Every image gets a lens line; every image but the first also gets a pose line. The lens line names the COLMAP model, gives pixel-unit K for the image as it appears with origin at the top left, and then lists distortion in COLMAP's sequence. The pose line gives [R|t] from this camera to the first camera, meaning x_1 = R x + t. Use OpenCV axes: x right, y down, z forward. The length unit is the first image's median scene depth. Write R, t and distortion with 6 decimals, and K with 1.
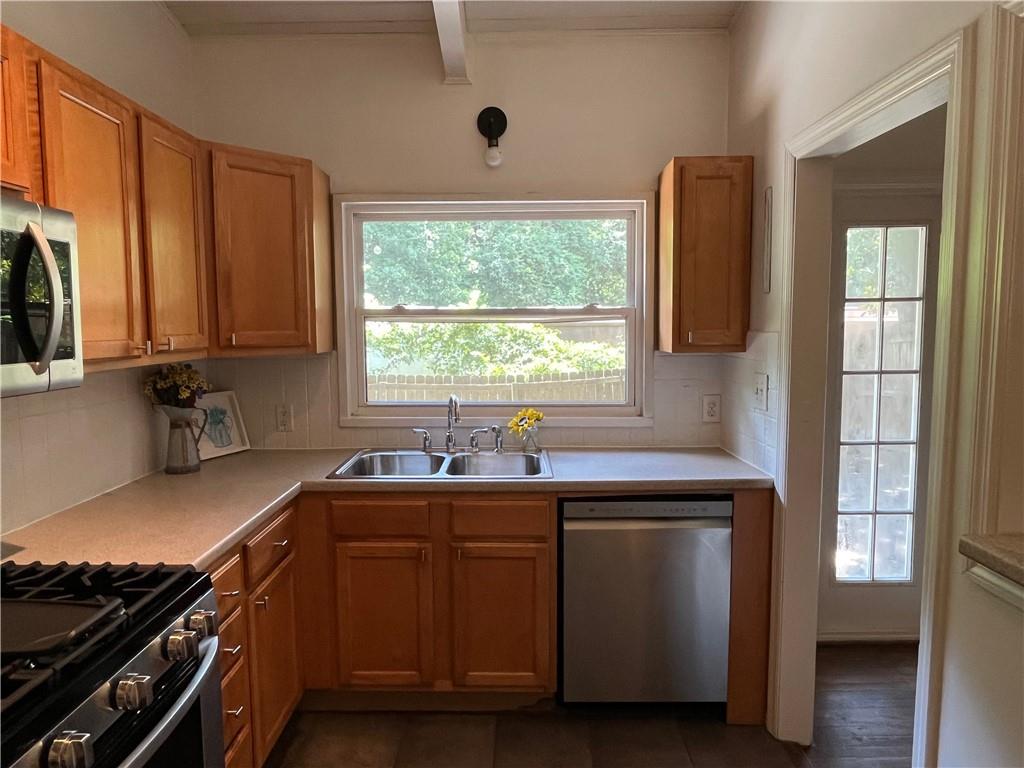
lens RADIAL K [[663.1, 0, 504.2], [0, 663.1, 383.1], [0, 0, 1]] dist [-0.002523, 0.000136]
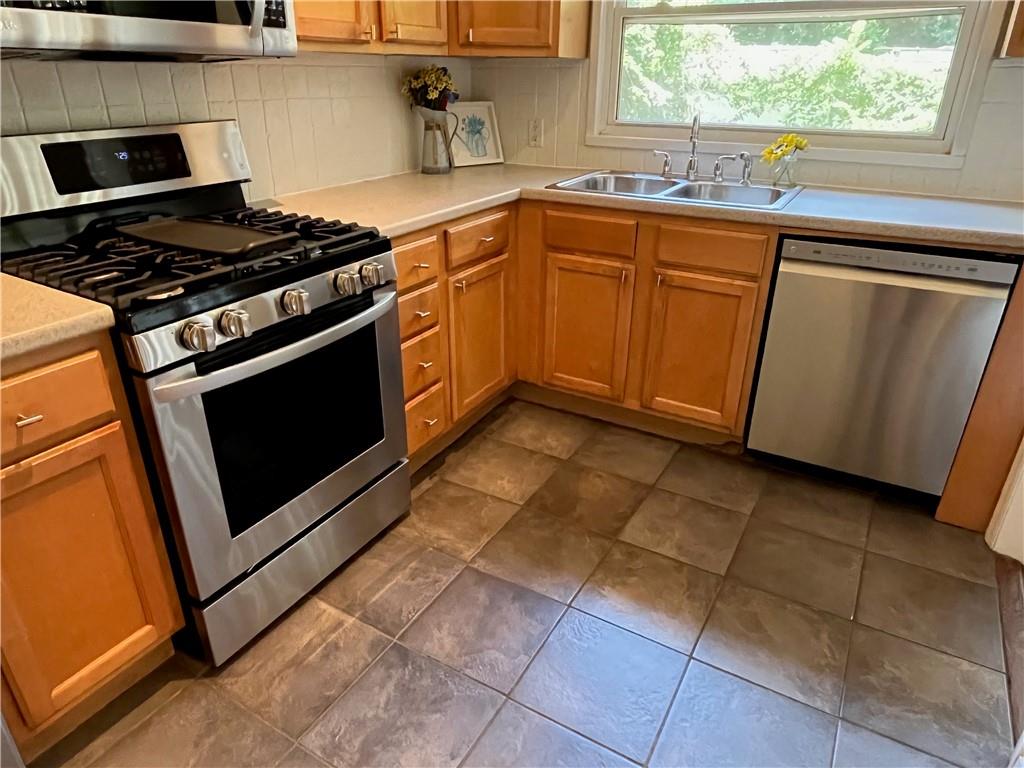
lens RADIAL K [[663.1, 0, 504.2], [0, 663.1, 383.1], [0, 0, 1]] dist [-0.002523, 0.000136]
pose [[0.870222, 0.218123, -0.441741, 0.190505], [-0.055054, 0.934086, 0.352778, 0.067654], [0.489574, -0.282676, 0.824871, 0.045803]]
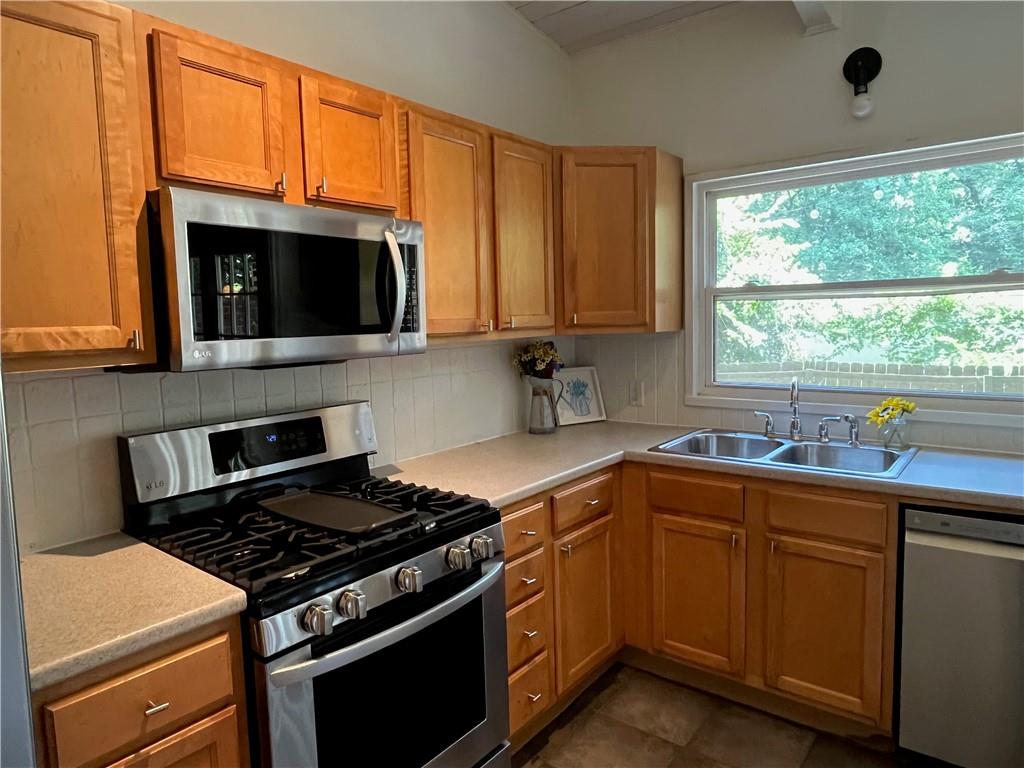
lens RADIAL K [[663.1, 0, 504.2], [0, 663.1, 383.1], [0, 0, 1]] dist [-0.002523, 0.000136]
pose [[0.788629, 0.044691, -0.613244, 0.190457], [-0.032348, 0.998989, 0.031204, 0.011491], [0.614018, -0.004771, 0.789277, 0.031662]]
